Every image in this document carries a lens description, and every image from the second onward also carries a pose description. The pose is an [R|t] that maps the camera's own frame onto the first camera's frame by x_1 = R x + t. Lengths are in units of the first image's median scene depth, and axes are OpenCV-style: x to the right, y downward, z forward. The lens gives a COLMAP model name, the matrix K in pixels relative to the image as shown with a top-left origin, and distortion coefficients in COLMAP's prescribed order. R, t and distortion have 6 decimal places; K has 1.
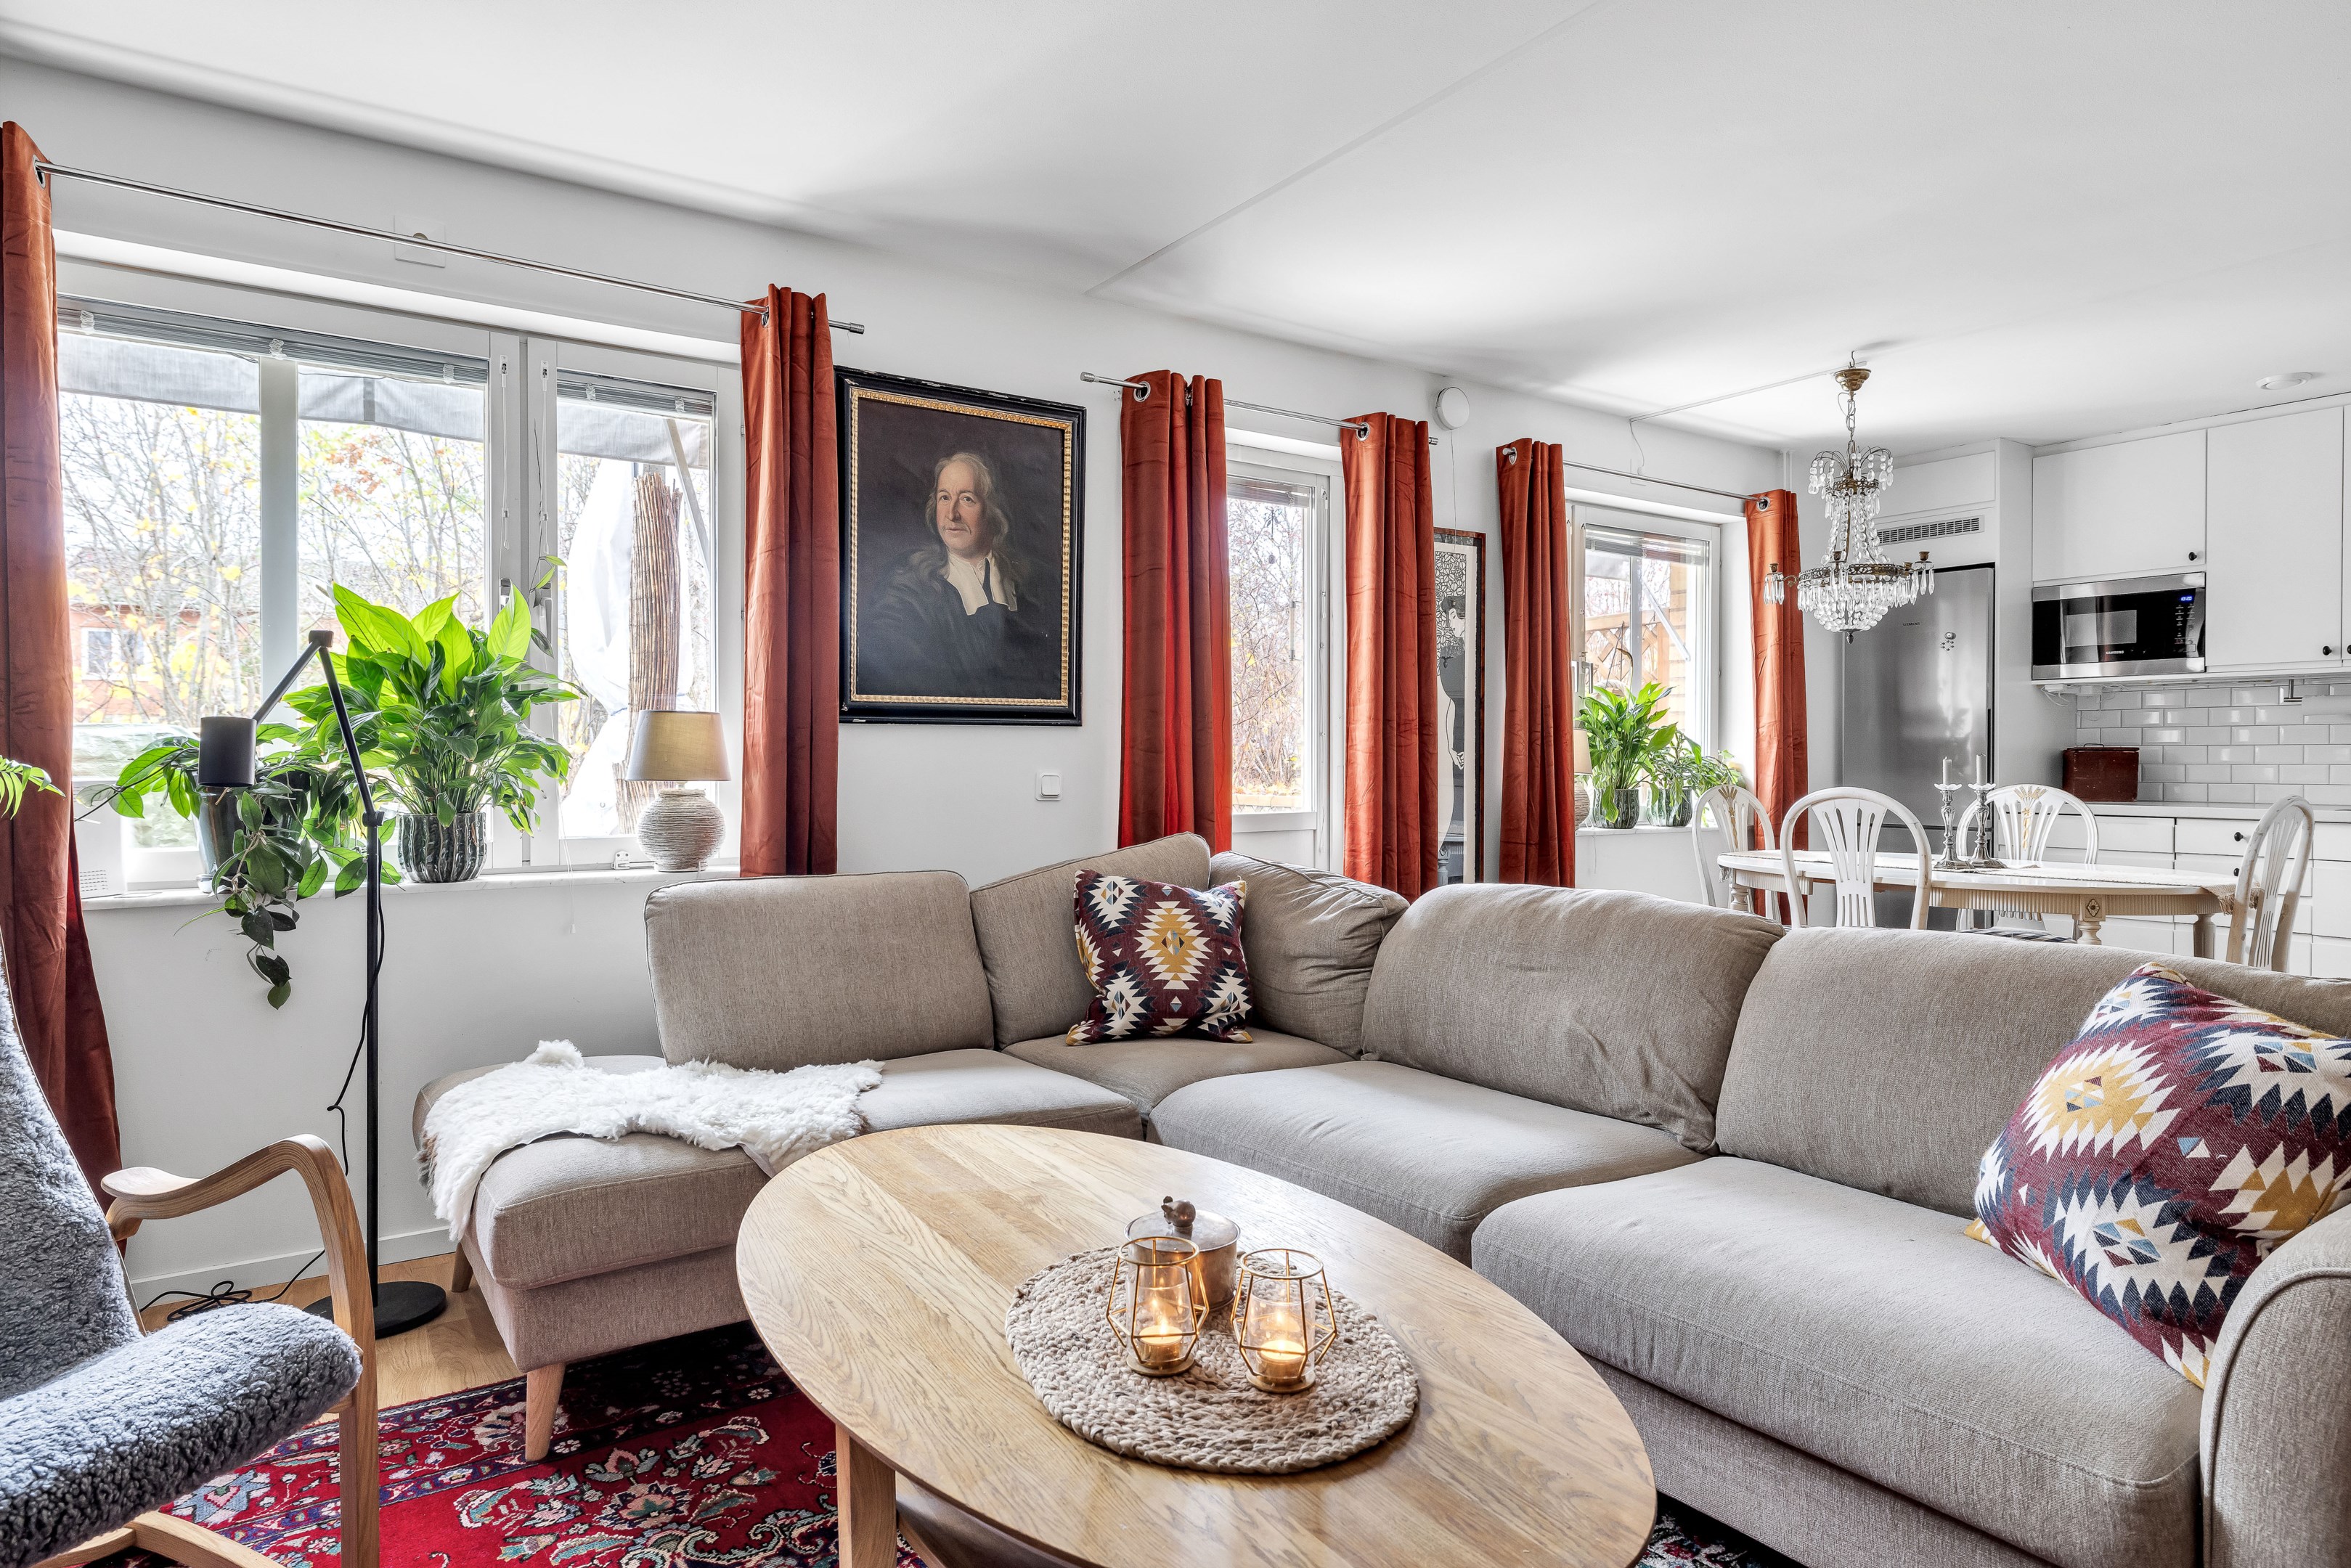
lens RADIAL K [[1313.3, 0, 1188.3], [0, 1313.3, 769.4], [0, 0, 1]] dist [0.002429, 0.000068]
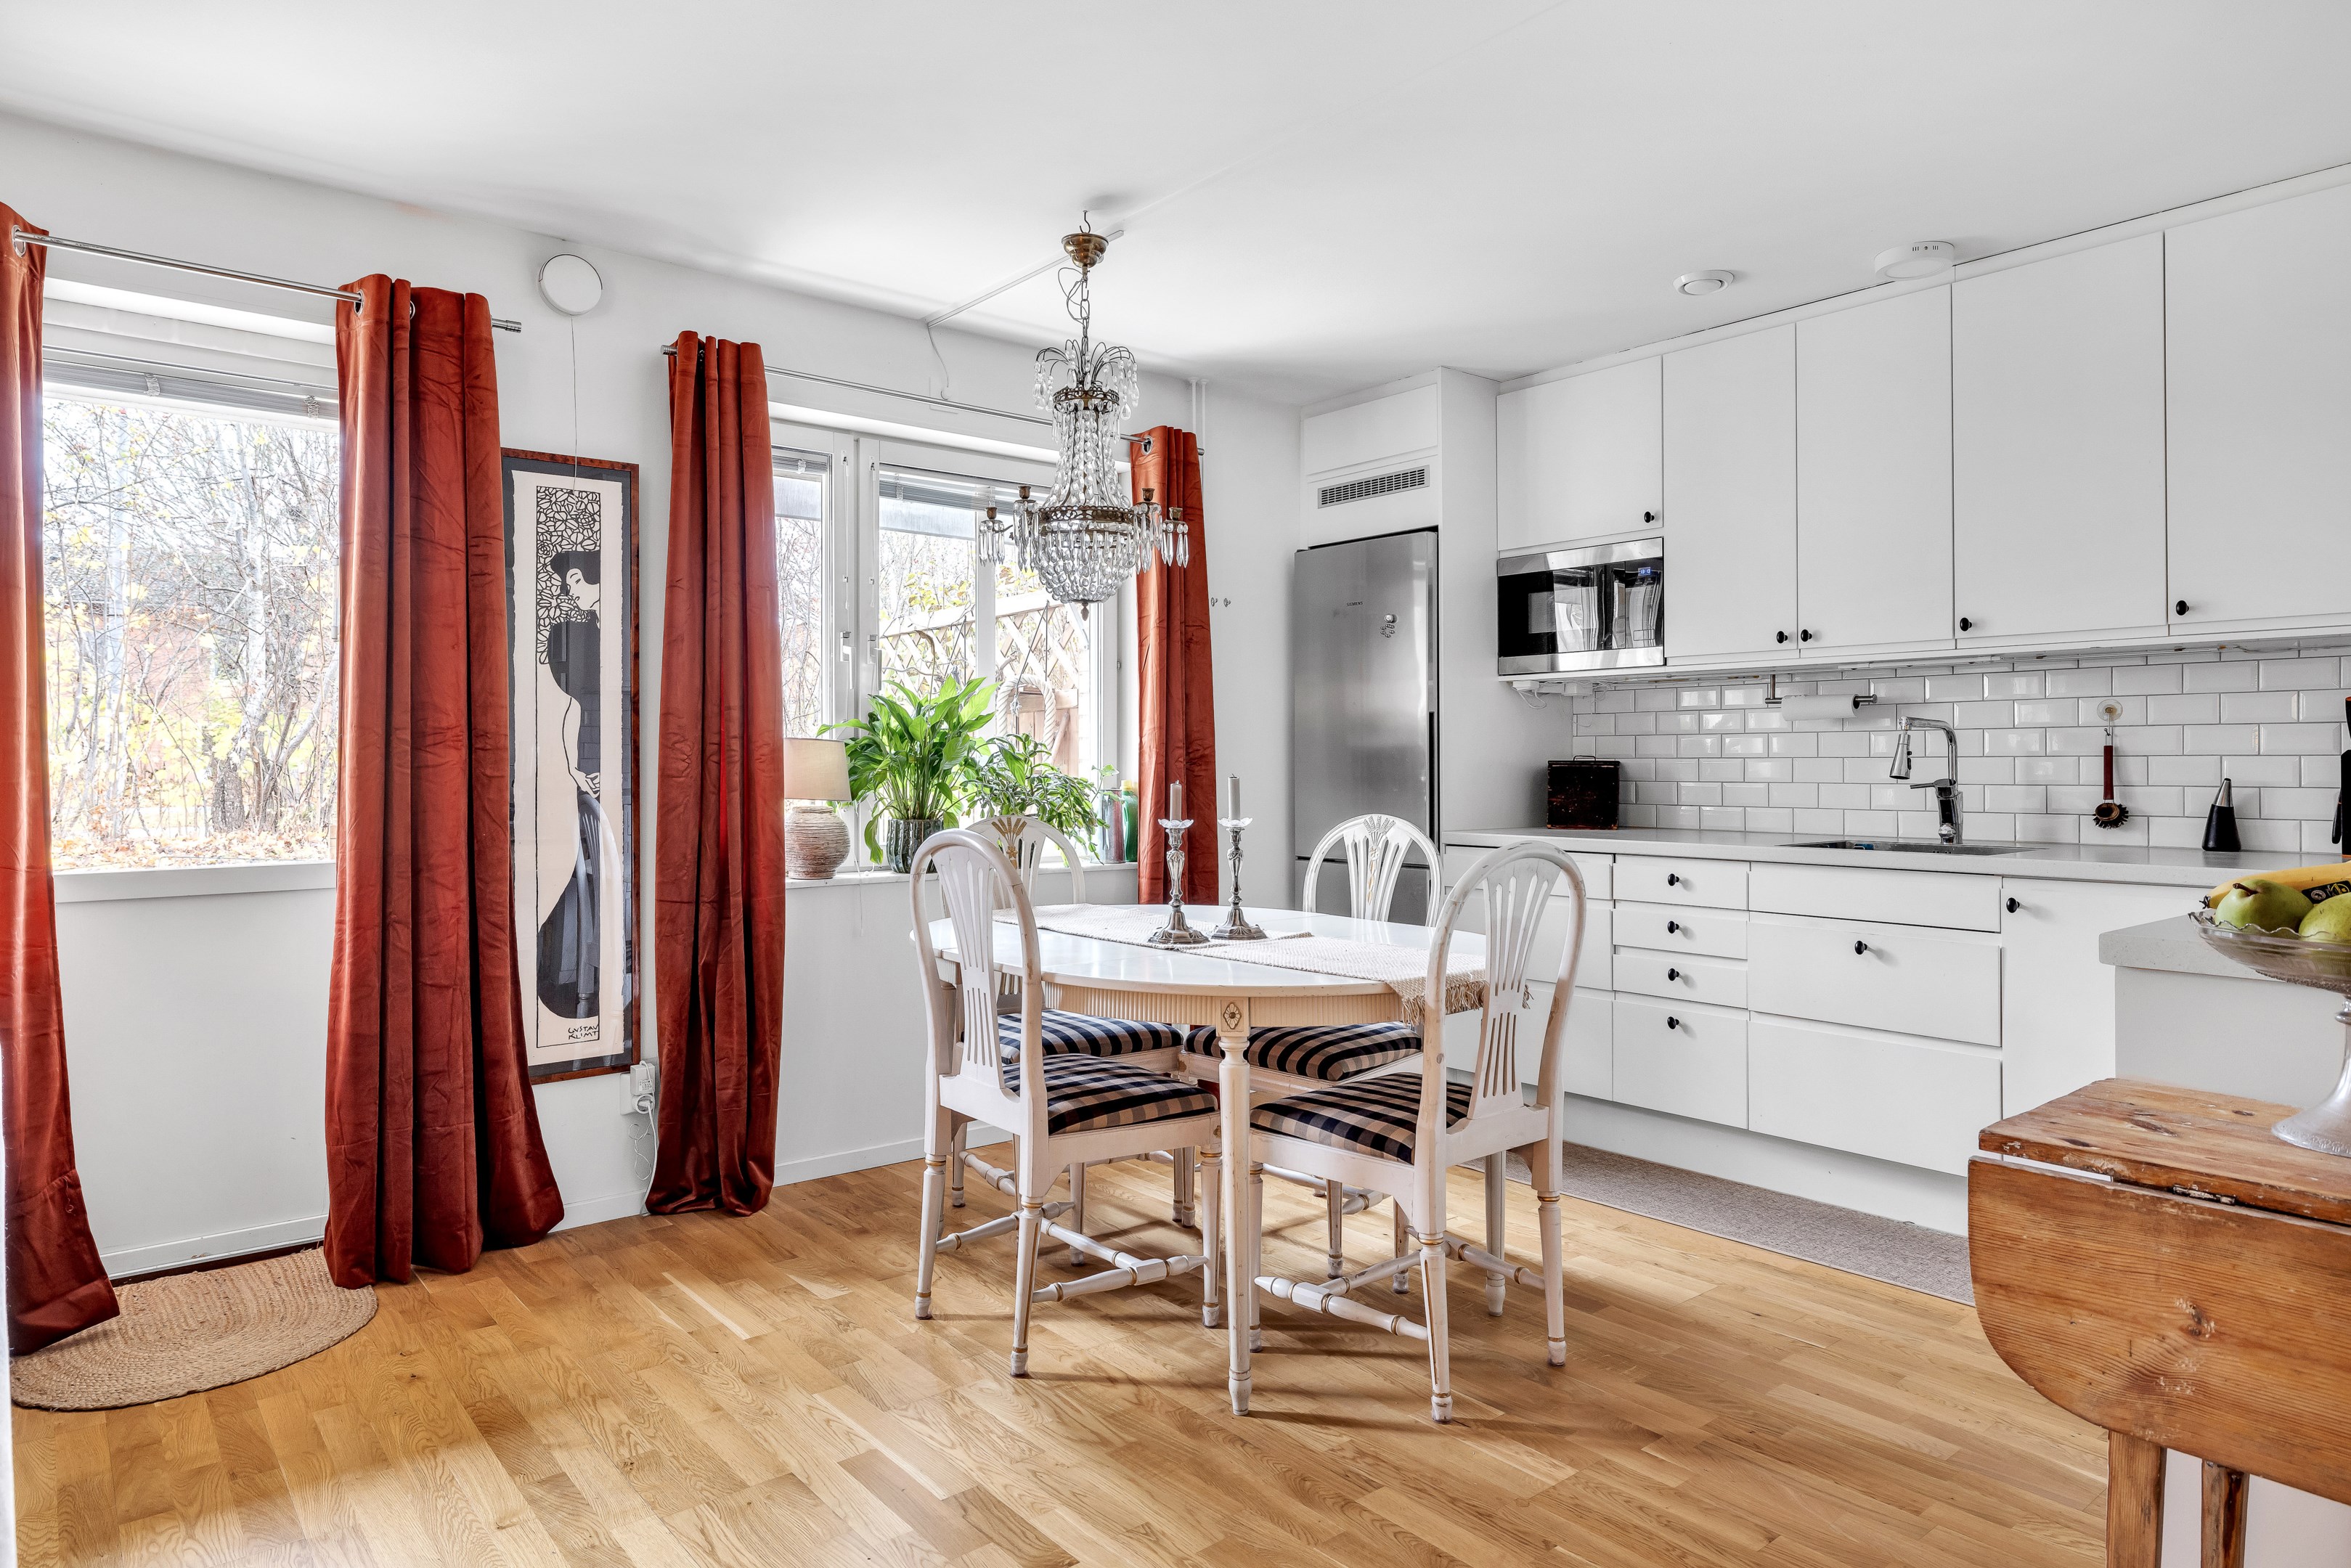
lens RADIAL K [[1378.2, 0, 1162.3], [0, 1378.2, 751.6], [0, 0, 1]] dist [-0.007767, 0.005664]
pose [[0.995751, -0.001873, 0.092063, 0.548817], [0.003335, 0.999871, -0.015725, -0.014660], [-0.092022, 0.015966, 0.995629, 0.293713]]
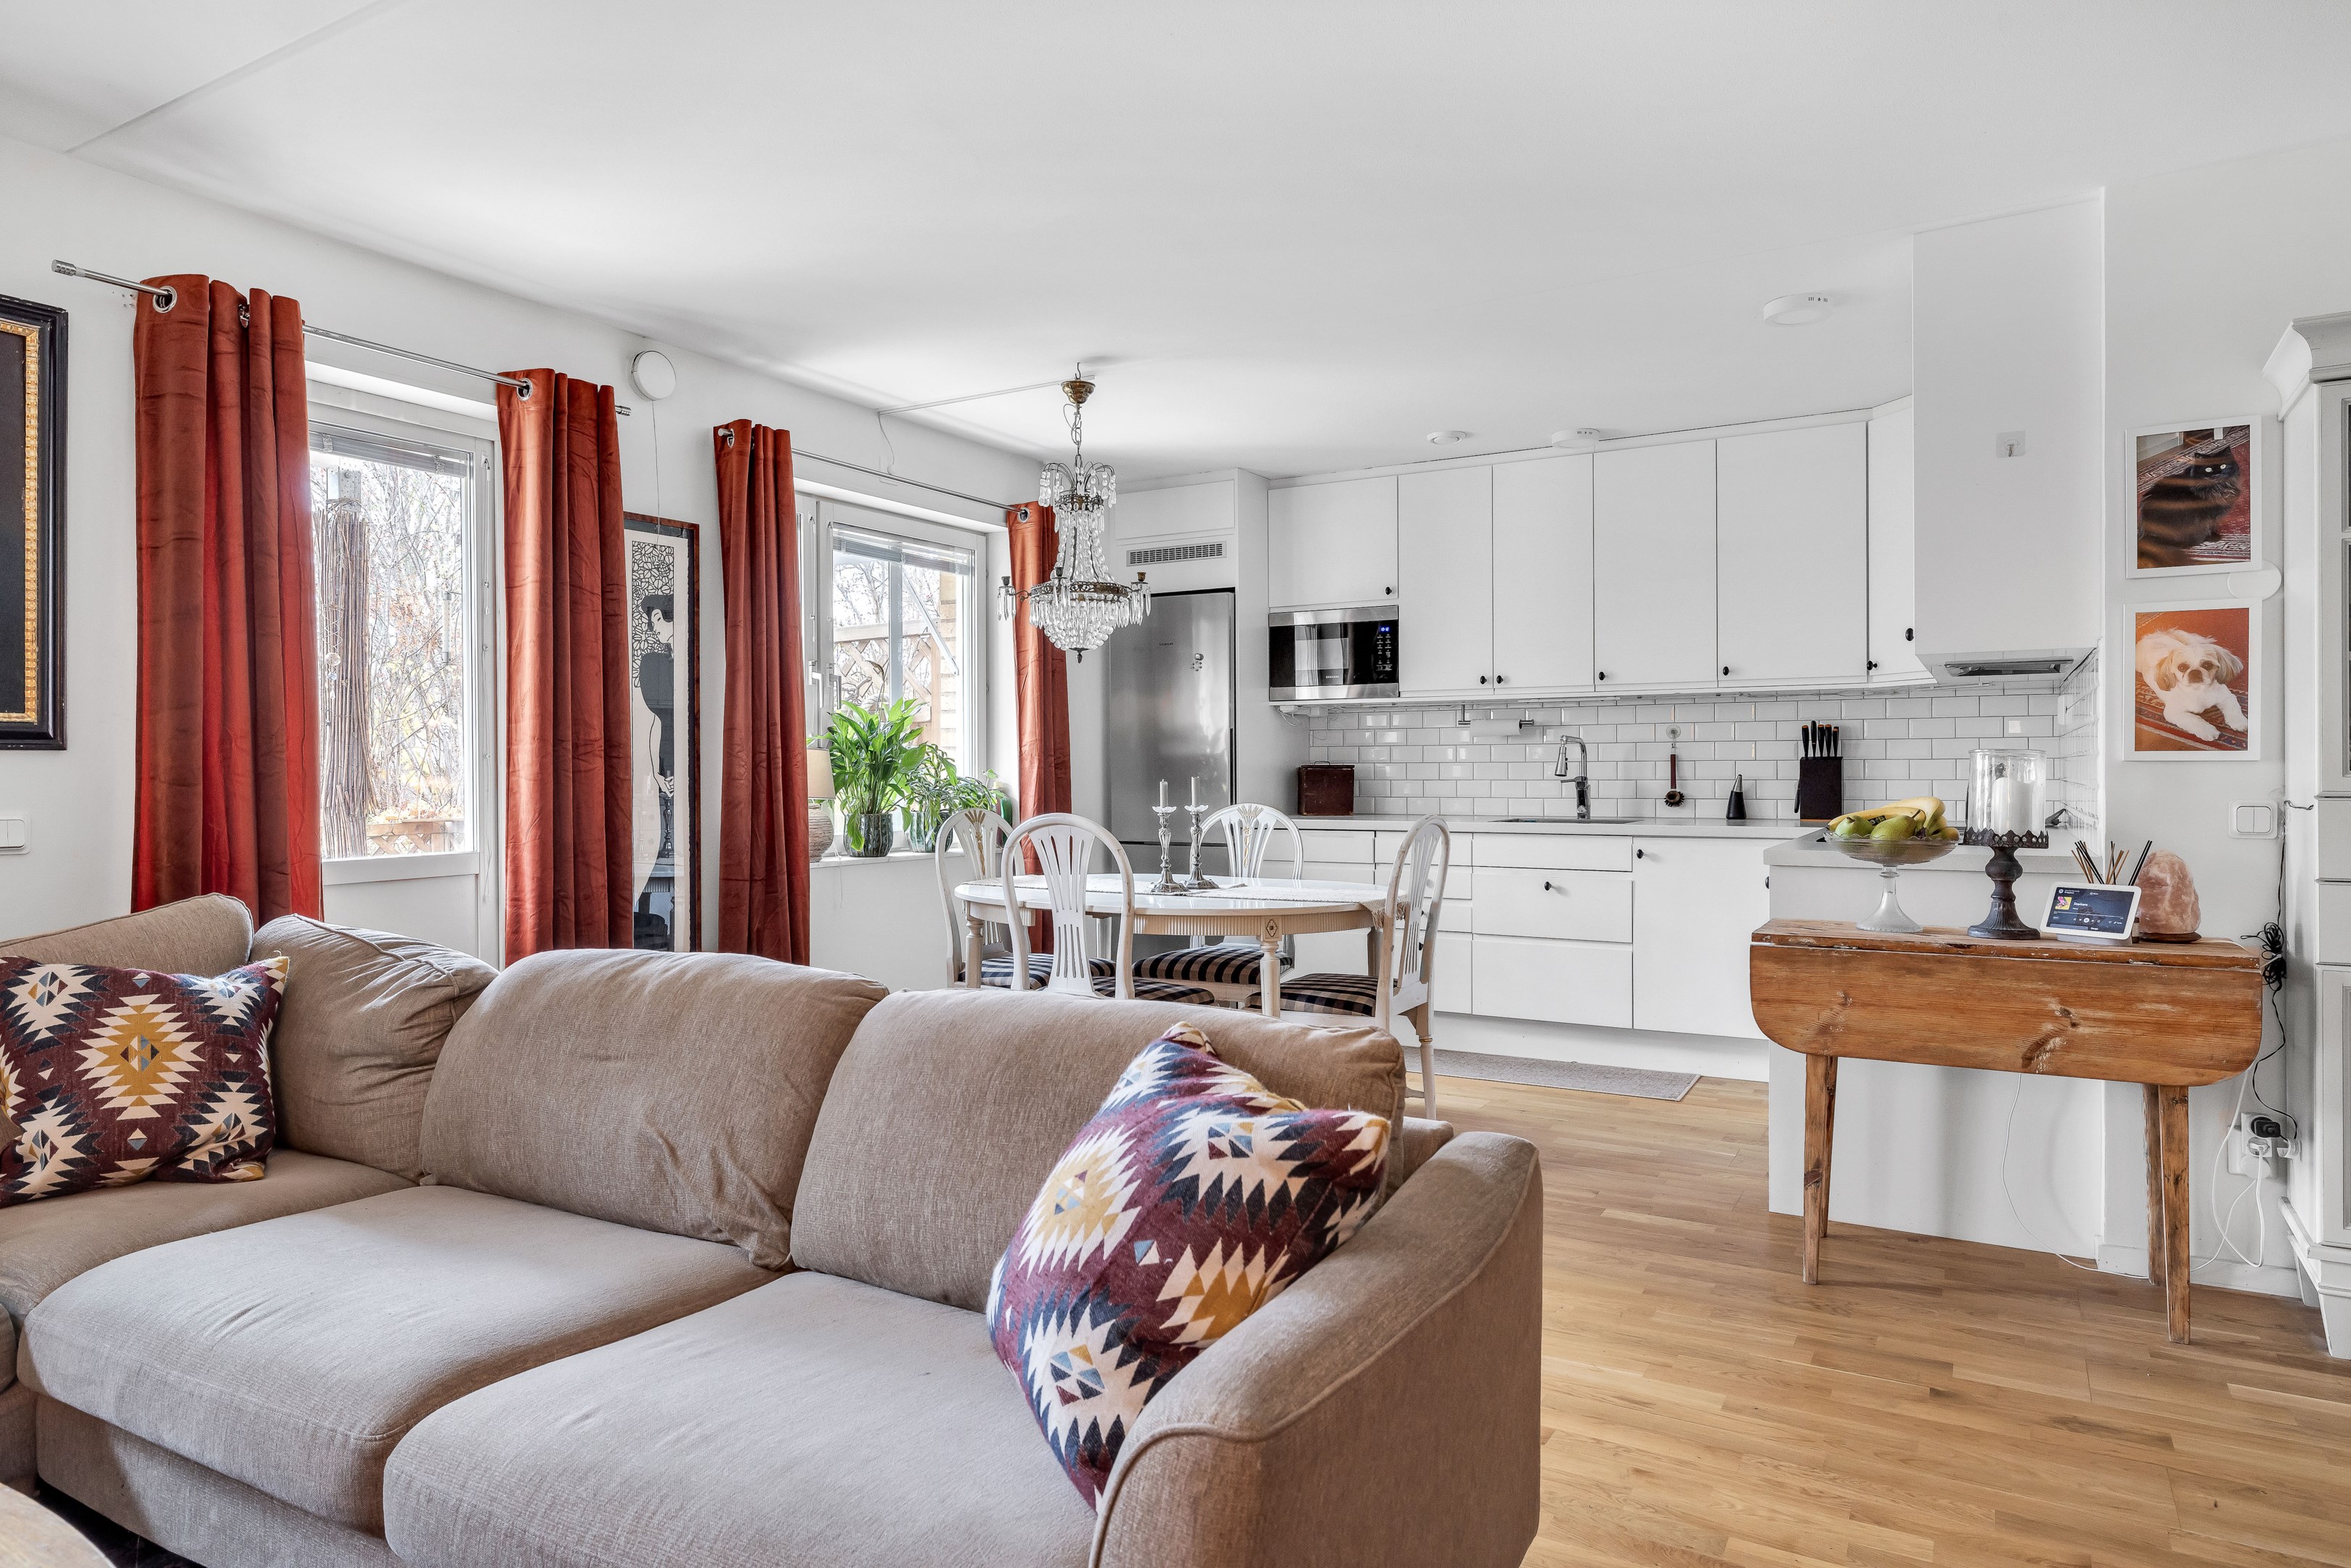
lens RADIAL K [[1378.2, 0, 1164.4], [0, 1378.2, 775.7], [0, 0, 1]] dist [-0.007767, 0.005664]
pose [[0.905081, -0.008359, 0.425158, 0.145364], [0.009534, 0.999954, -0.000635, -0.012638], [-0.425133, 0.004629, 0.905119, 0.058062]]
